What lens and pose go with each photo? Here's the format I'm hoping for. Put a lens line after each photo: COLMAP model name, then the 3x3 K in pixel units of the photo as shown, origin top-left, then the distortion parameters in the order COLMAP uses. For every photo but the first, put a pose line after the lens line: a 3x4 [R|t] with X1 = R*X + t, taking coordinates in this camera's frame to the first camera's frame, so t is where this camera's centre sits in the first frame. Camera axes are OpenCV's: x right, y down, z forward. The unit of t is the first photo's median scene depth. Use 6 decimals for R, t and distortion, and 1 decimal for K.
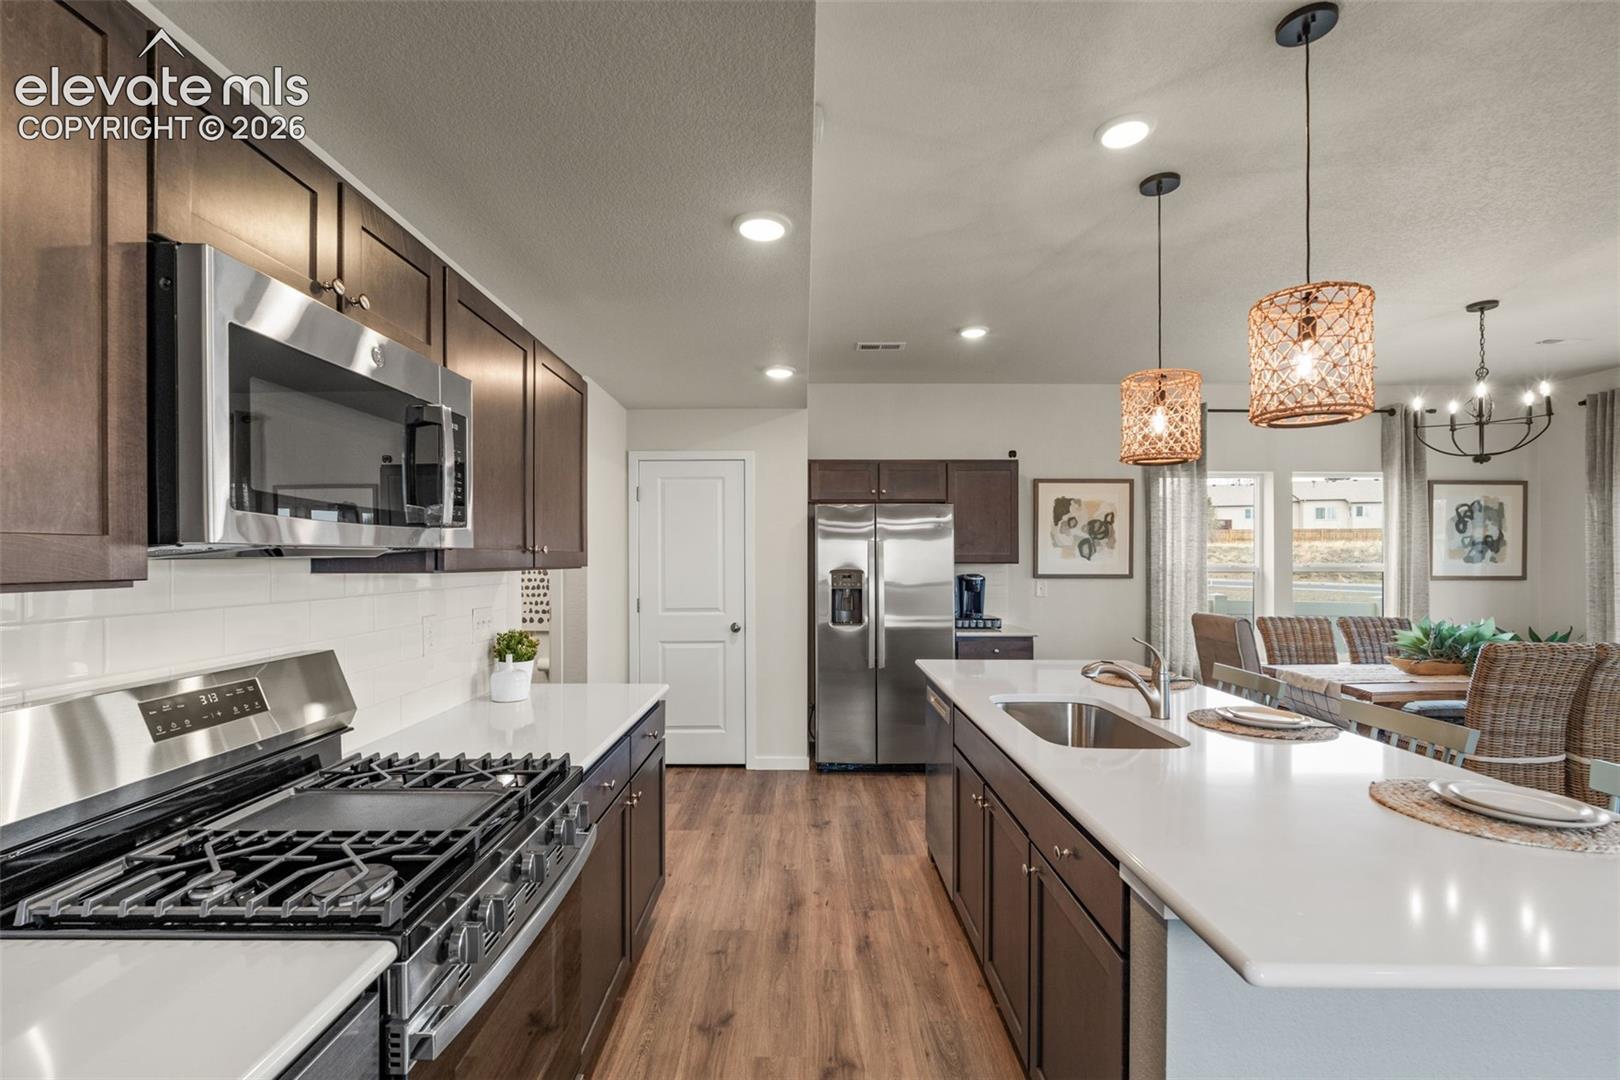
lens RADIAL K [[715.7, 0, 813.2], [0, 715.7, 549.5], [0, 0, 1]] dist [-0.004108, -0.000488]
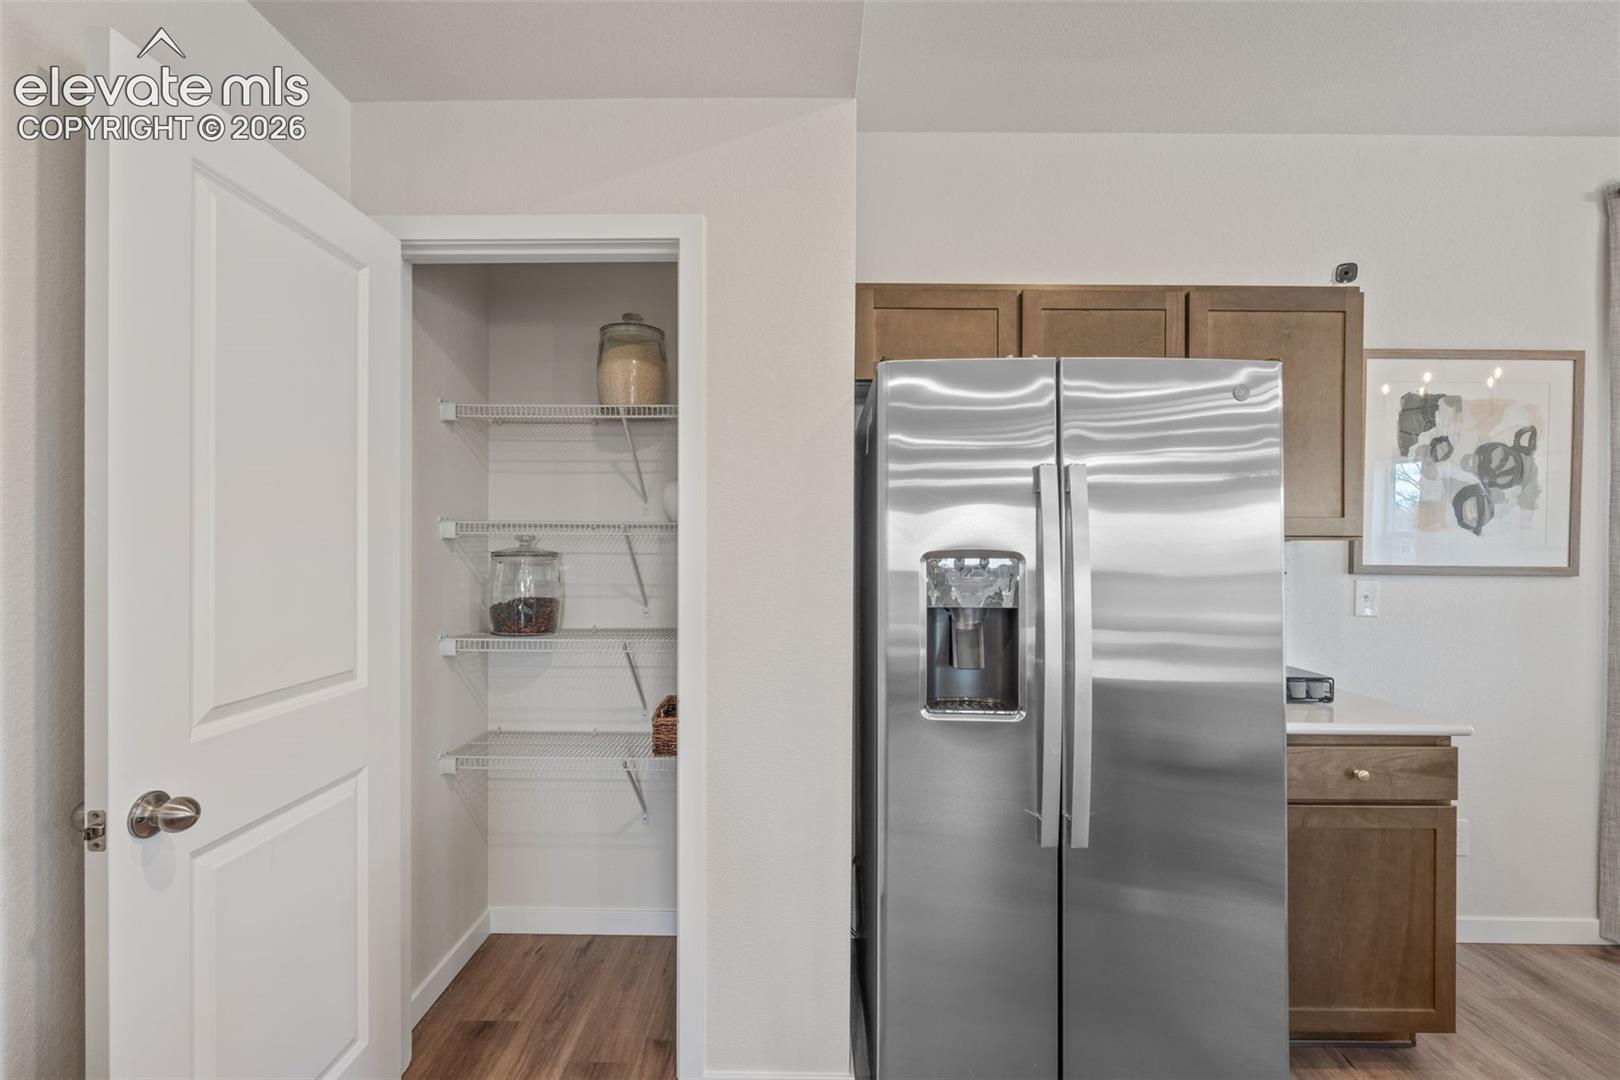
lens RADIAL K [[715.7, 0, 801.1], [0, 715.7, 541.5], [0, 0, 1]] dist [-0.004108, -0.000488]
pose [[0.999682, 0.005080, -0.024713, -0.023380], [-0.004786, 0.999917, 0.011939, 0.017262], [0.024771, -0.011817, 0.999623, 0.584707]]
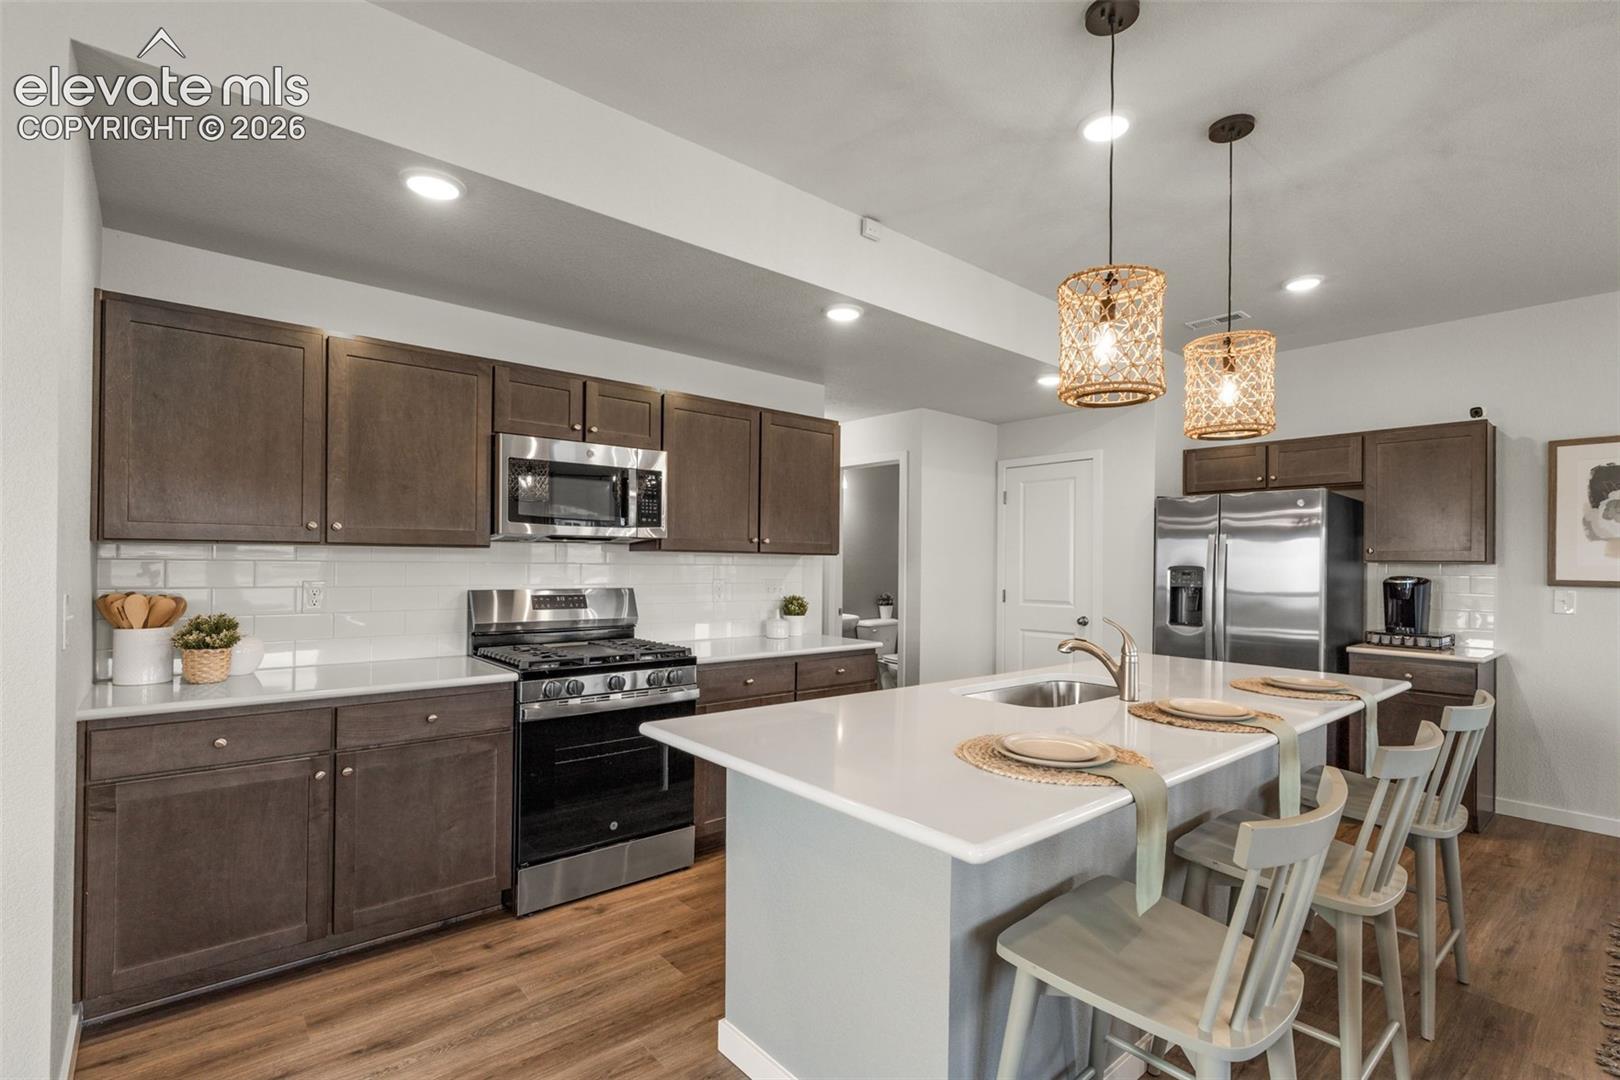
lens RADIAL K [[753.0, 0, 804.5], [0, 753.0, 557.7], [0, 0, 1]] dist [-0.005126, -0.000566]
pose [[0.642977, 0.003731, -0.765876, 0.425520], [-0.003344, 0.999992, 0.002064, 0.014763], [0.765878, 0.001234, 0.642985, -0.009204]]
